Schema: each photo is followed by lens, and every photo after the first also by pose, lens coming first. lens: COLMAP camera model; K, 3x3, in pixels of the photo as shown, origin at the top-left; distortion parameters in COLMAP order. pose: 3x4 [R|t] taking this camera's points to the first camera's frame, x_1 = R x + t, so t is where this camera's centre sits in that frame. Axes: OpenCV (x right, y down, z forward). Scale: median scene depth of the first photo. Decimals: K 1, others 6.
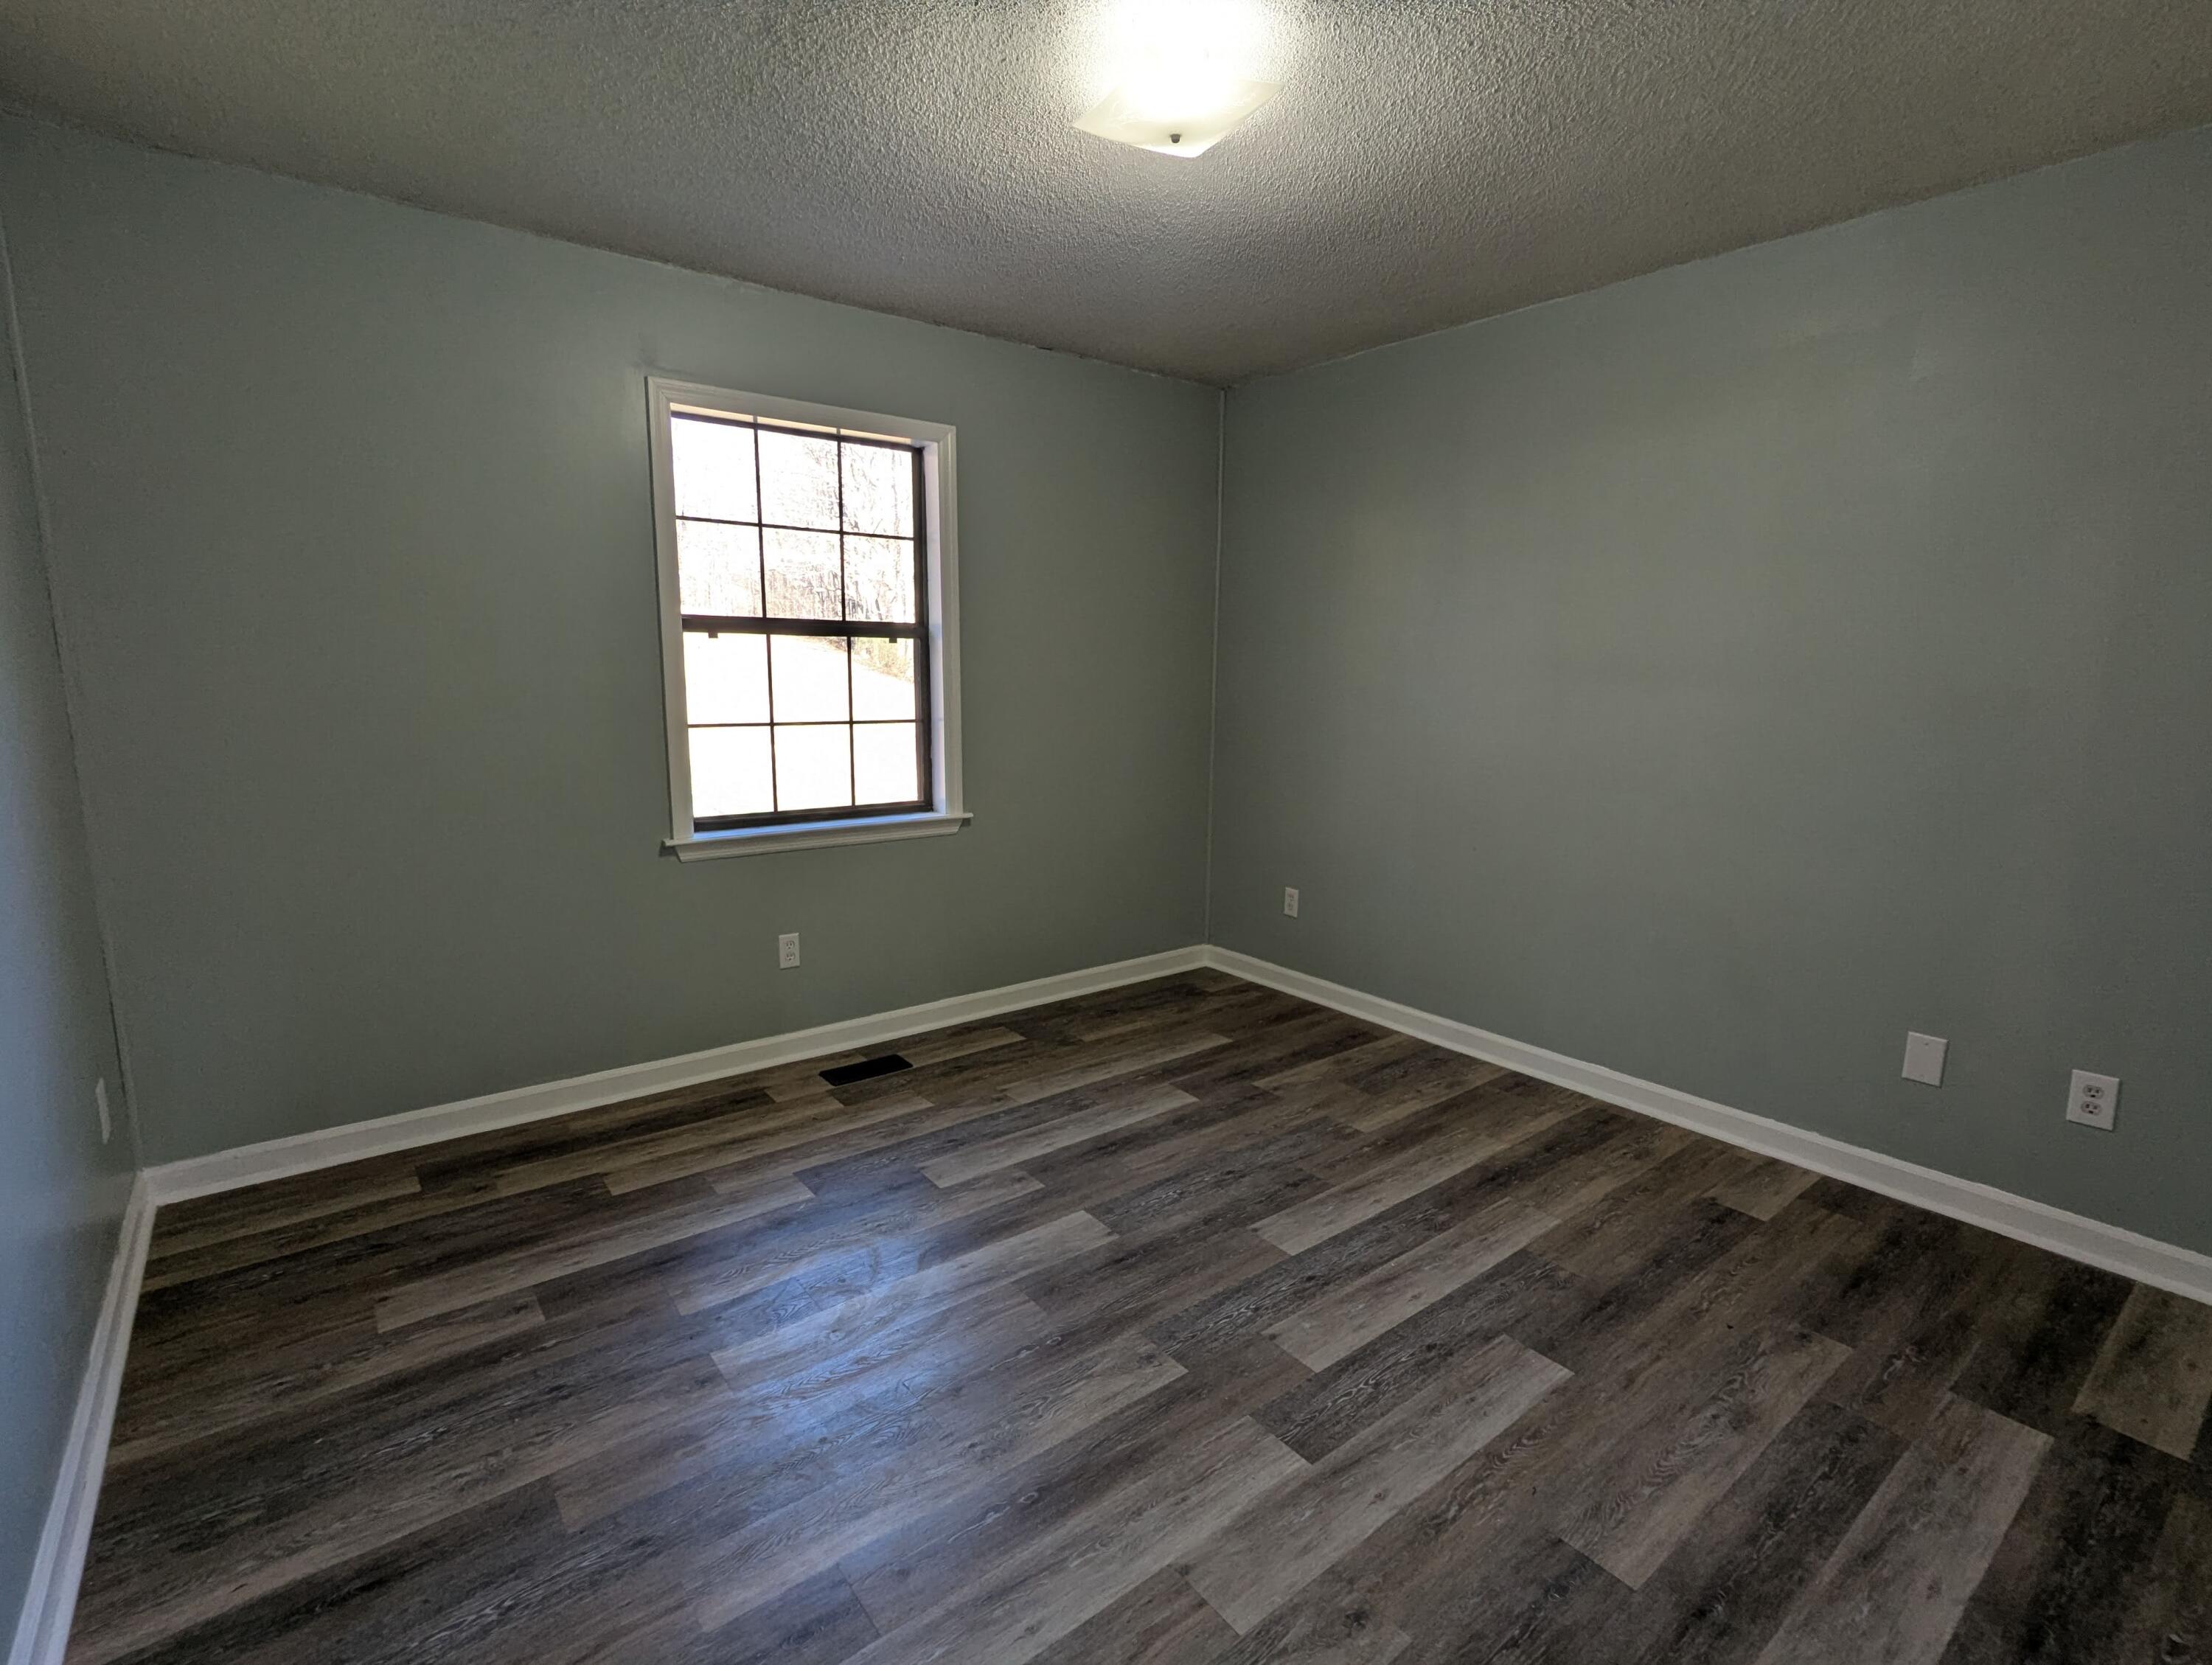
lens RADIAL K [[1046.4, 0, 1111.7], [0, 1046.4, 844.4], [0, 0, 1]] dist [0.001183, -0.000446]
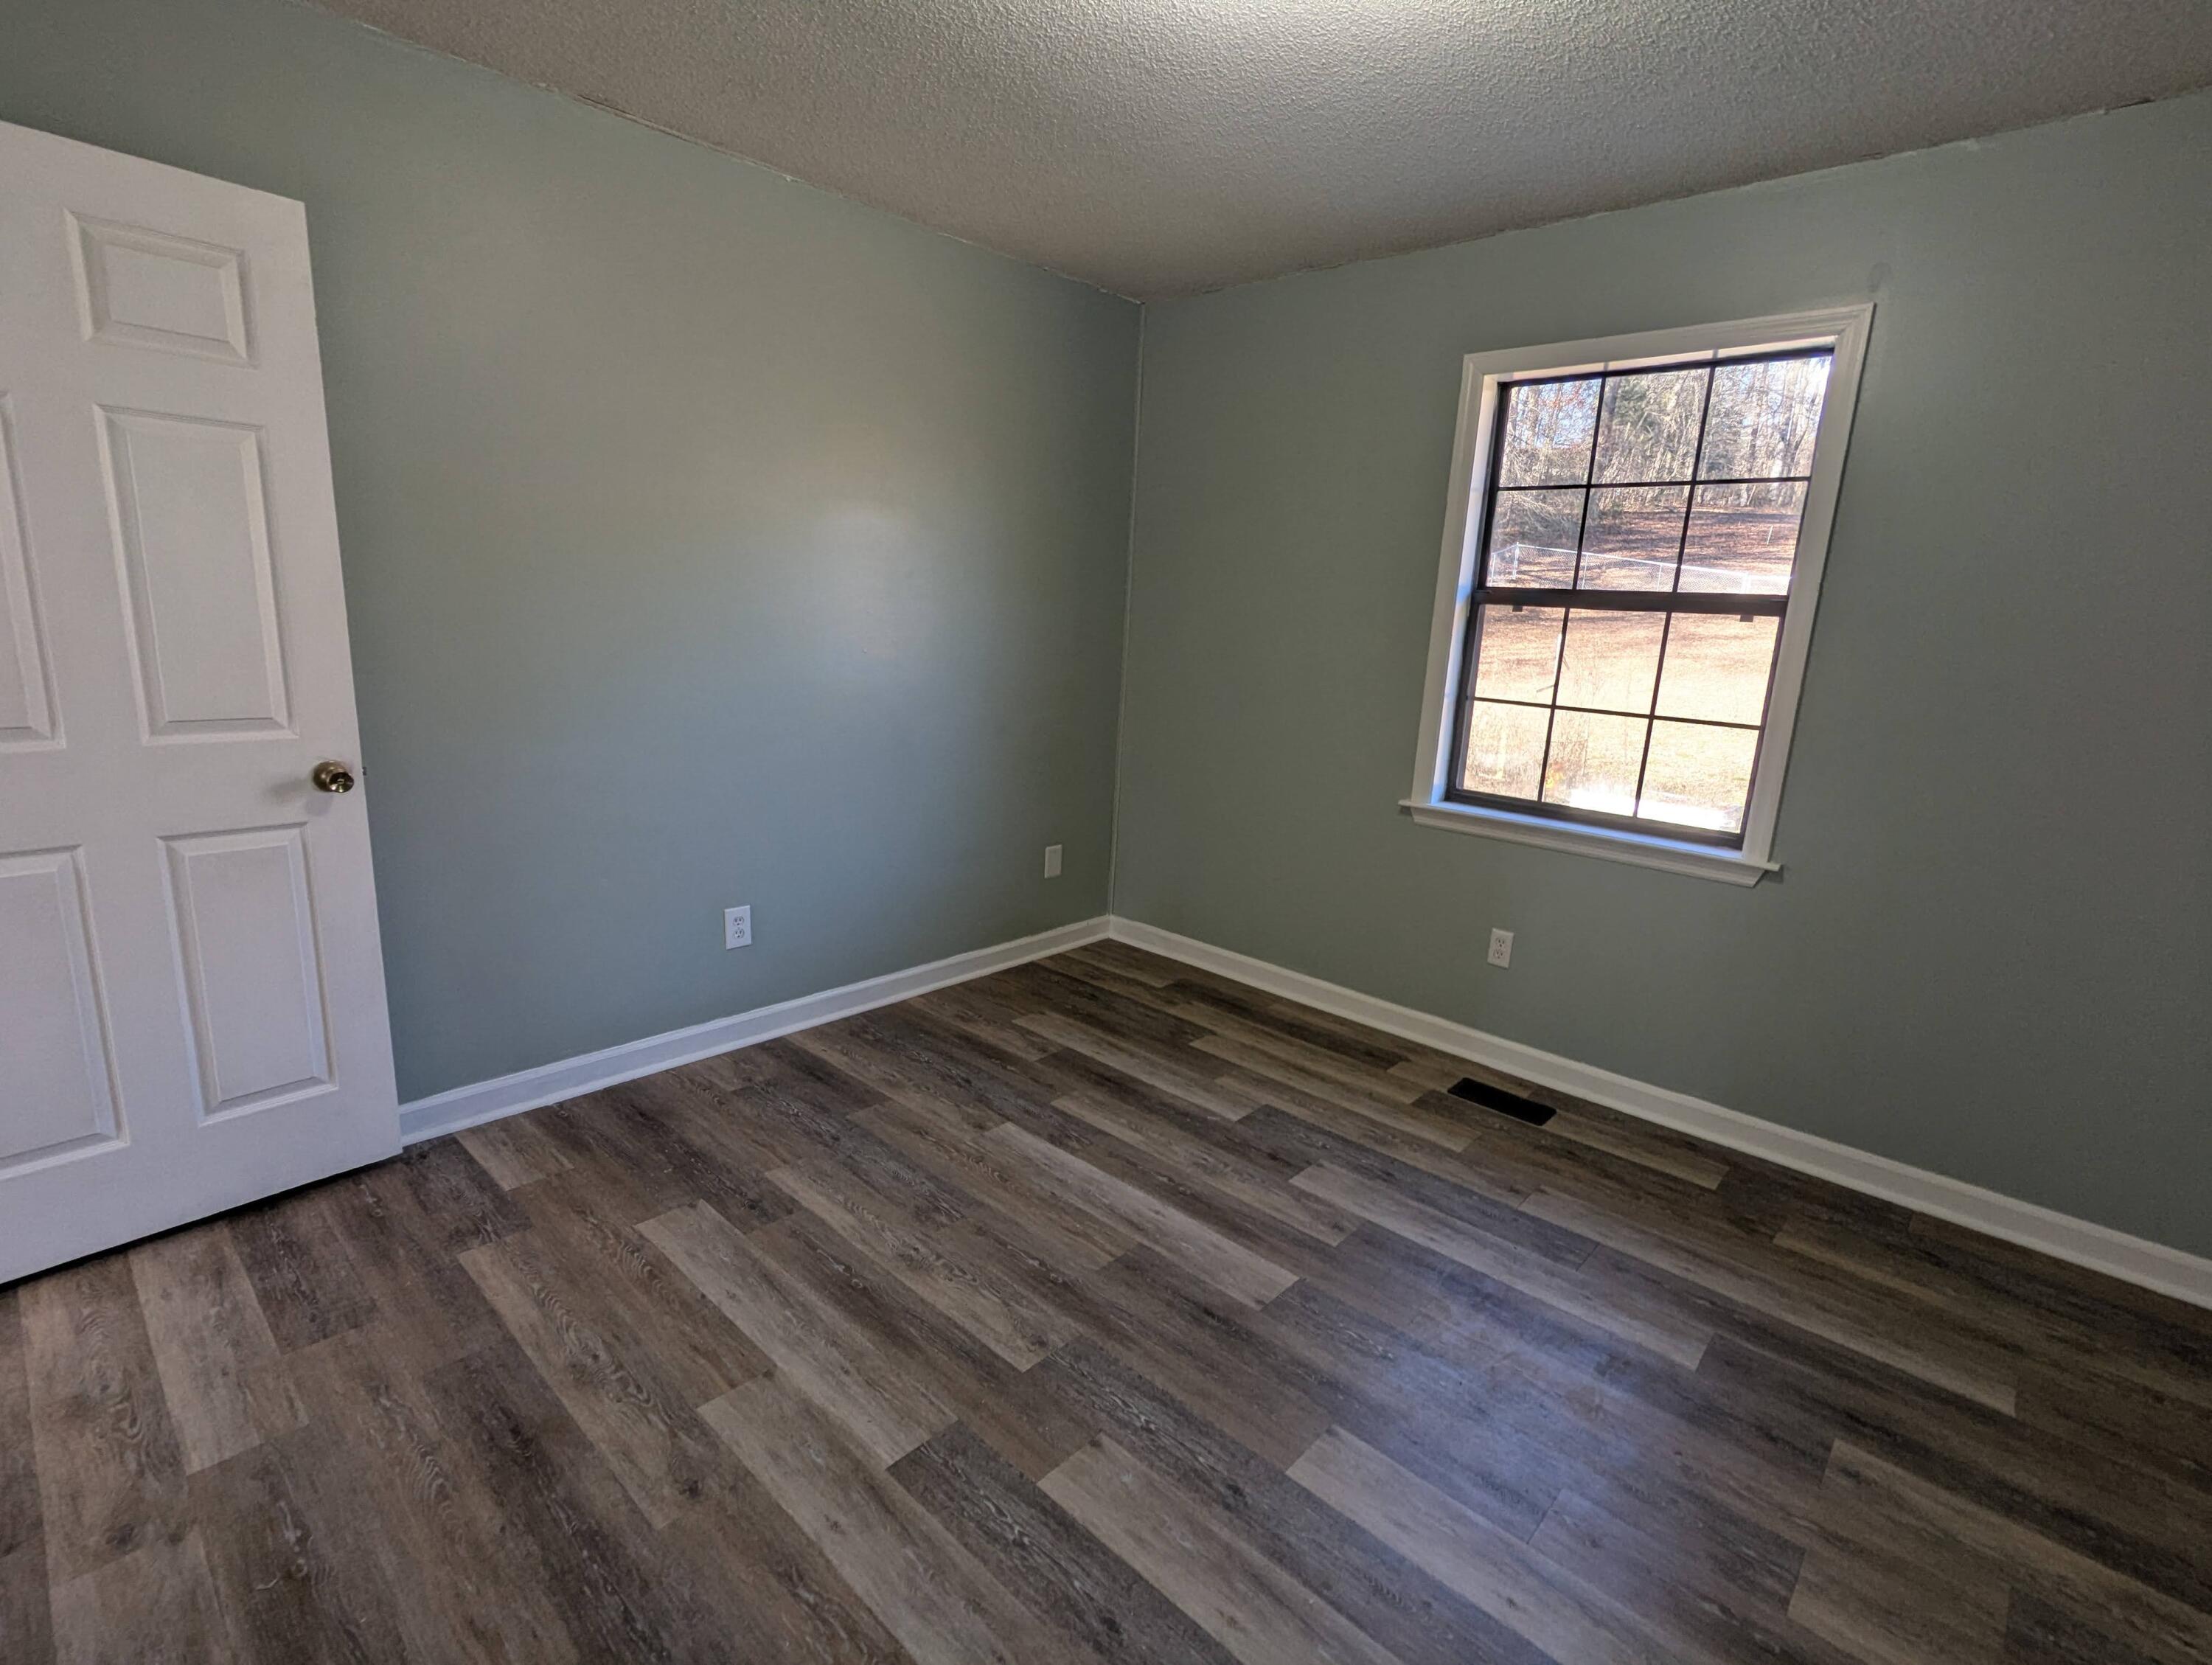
lens RADIAL K [[1046.4, 0, 1111.7], [0, 1046.4, 844.4], [0, 0, 1]] dist [0.001183, -0.000446]
pose [[0.159451, 0.217373, -0.962977, 0.673074], [-0.217400, 0.959242, 0.180533, -0.104946], [0.962971, 0.180566, 0.200209, 0.607681]]
